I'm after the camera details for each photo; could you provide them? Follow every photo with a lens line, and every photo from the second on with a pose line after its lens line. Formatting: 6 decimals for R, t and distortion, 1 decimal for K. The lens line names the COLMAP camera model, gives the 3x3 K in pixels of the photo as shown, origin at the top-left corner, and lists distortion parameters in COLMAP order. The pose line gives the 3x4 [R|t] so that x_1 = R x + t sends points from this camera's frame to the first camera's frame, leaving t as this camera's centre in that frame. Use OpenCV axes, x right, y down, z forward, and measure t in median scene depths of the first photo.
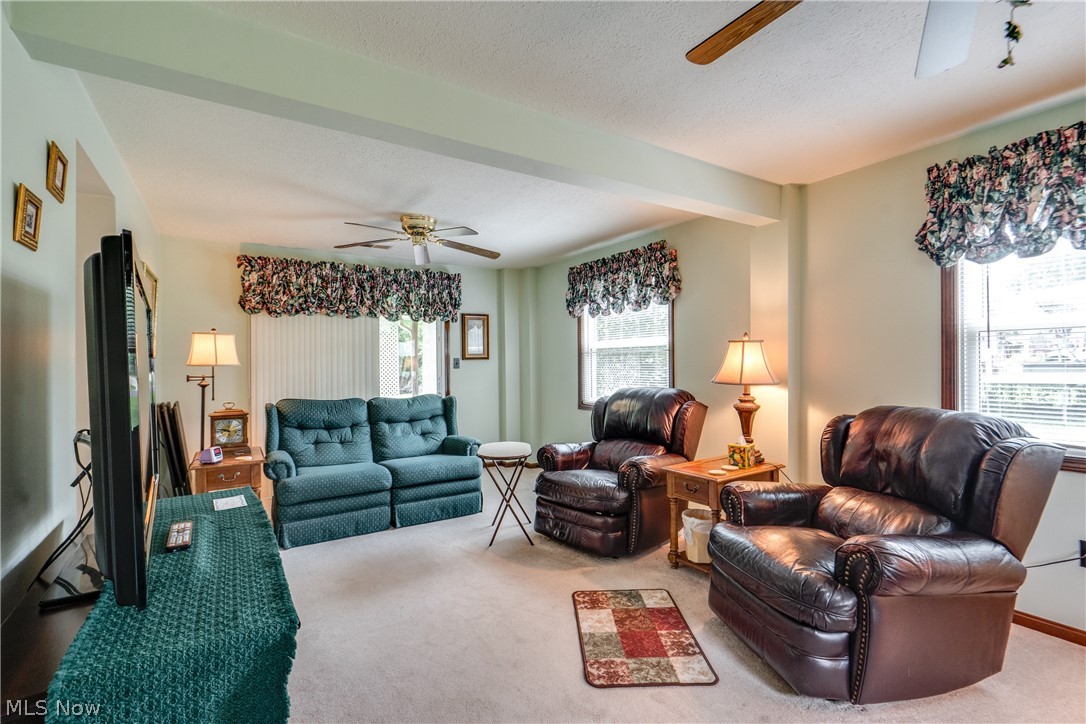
lens RADIAL K [[495.2, 0, 531.6], [0, 495.2, 364.8], [0, 0, 1]] dist [-0.011058, 0.001776]
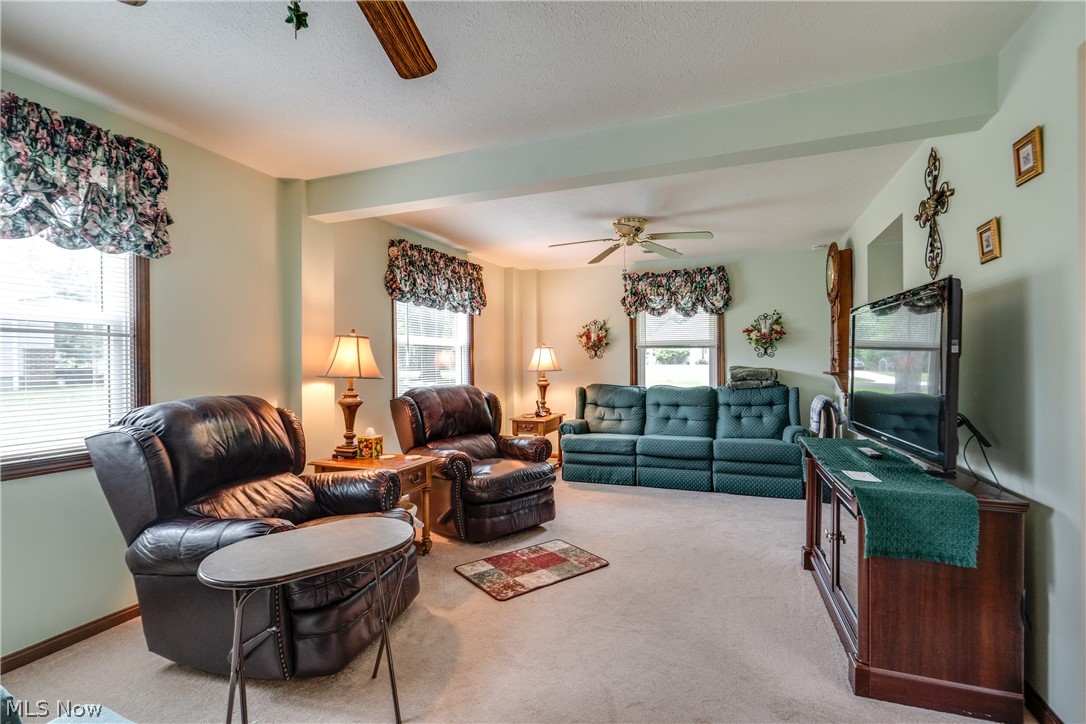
lens RADIAL K [[495.2, 0, 547.0], [0, 495.2, 367.5], [0, 0, 1]] dist [-0.011058, 0.001776]
pose [[-0.604388, 0.007619, 0.796653, -0.440522], [0.015748, 0.999873, 0.002384, 0.013259], [-0.796534, 0.013987, -0.604432, 0.918441]]
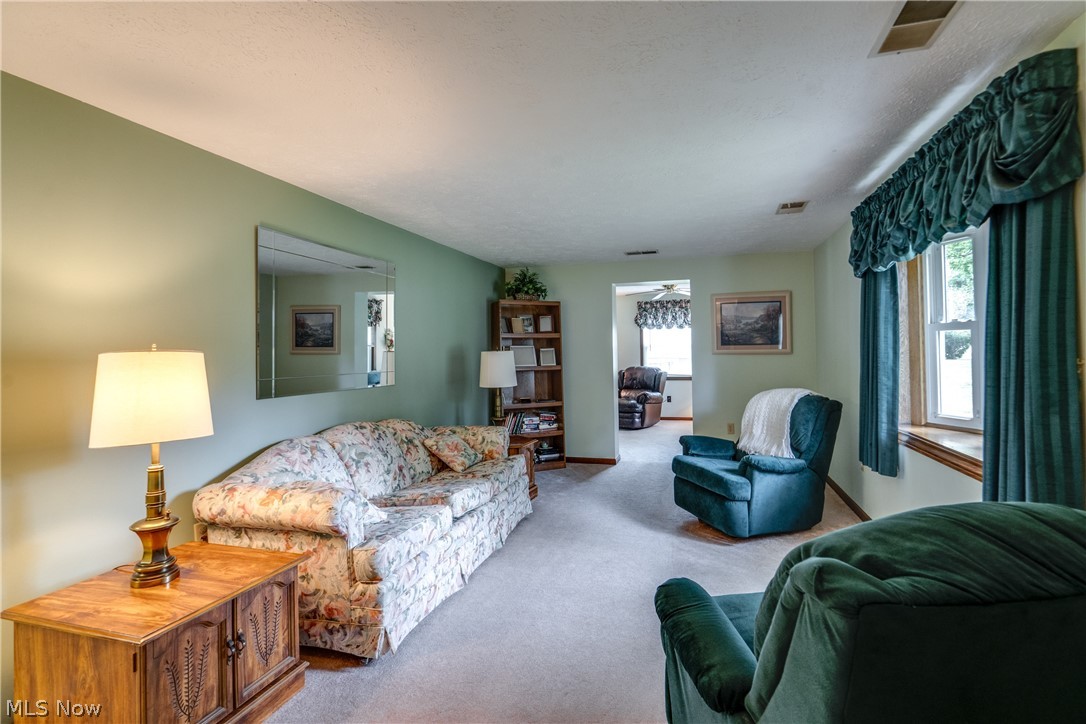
lens RADIAL K [[495.2, 0, 547.8], [0, 495.2, 353.9], [0, 0, 1]] dist [-0.011058, 0.001776]
pose [[0.759166, -0.001306, 0.650895, -1.212418], [0.010970, 0.999882, -0.010789, 0.011646], [-0.650804, 0.015331, 0.759091, -0.784167]]
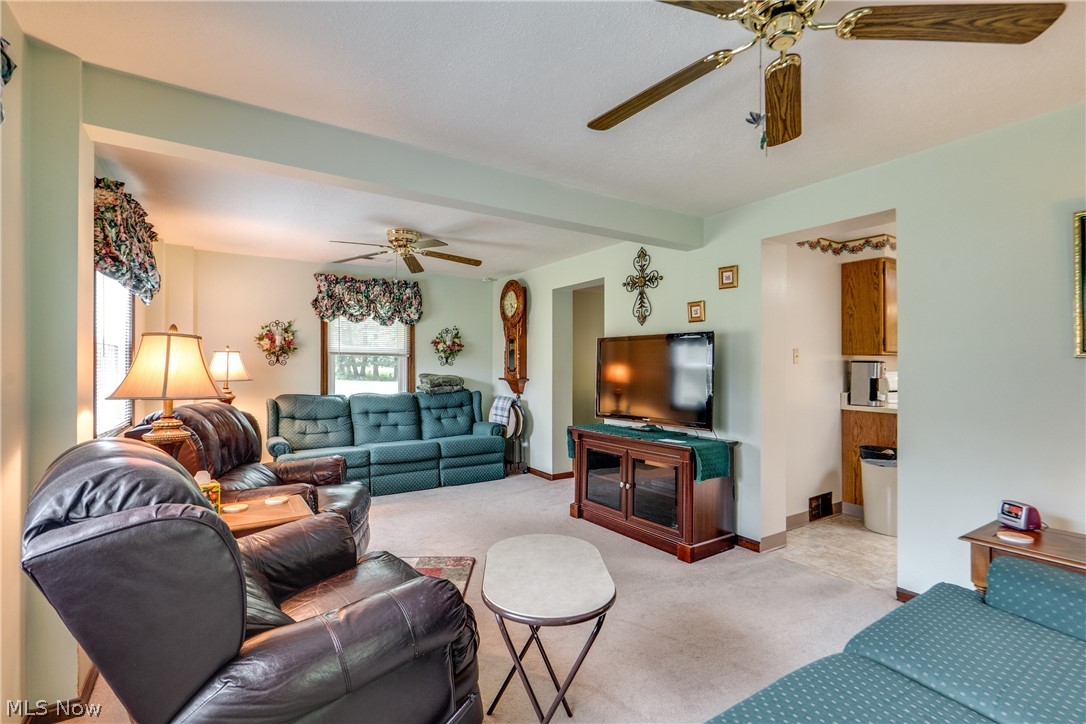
lens RADIAL K [[495.2, 0, 553.3], [0, 495.2, 368.1], [0, 0, 1]] dist [-0.011058, 0.001776]
pose [[-0.999347, 0.006992, -0.035458, -0.041955], [0.006682, 0.999939, 0.008851, -0.005030], [0.035518, 0.008608, -0.999332, 1.186652]]
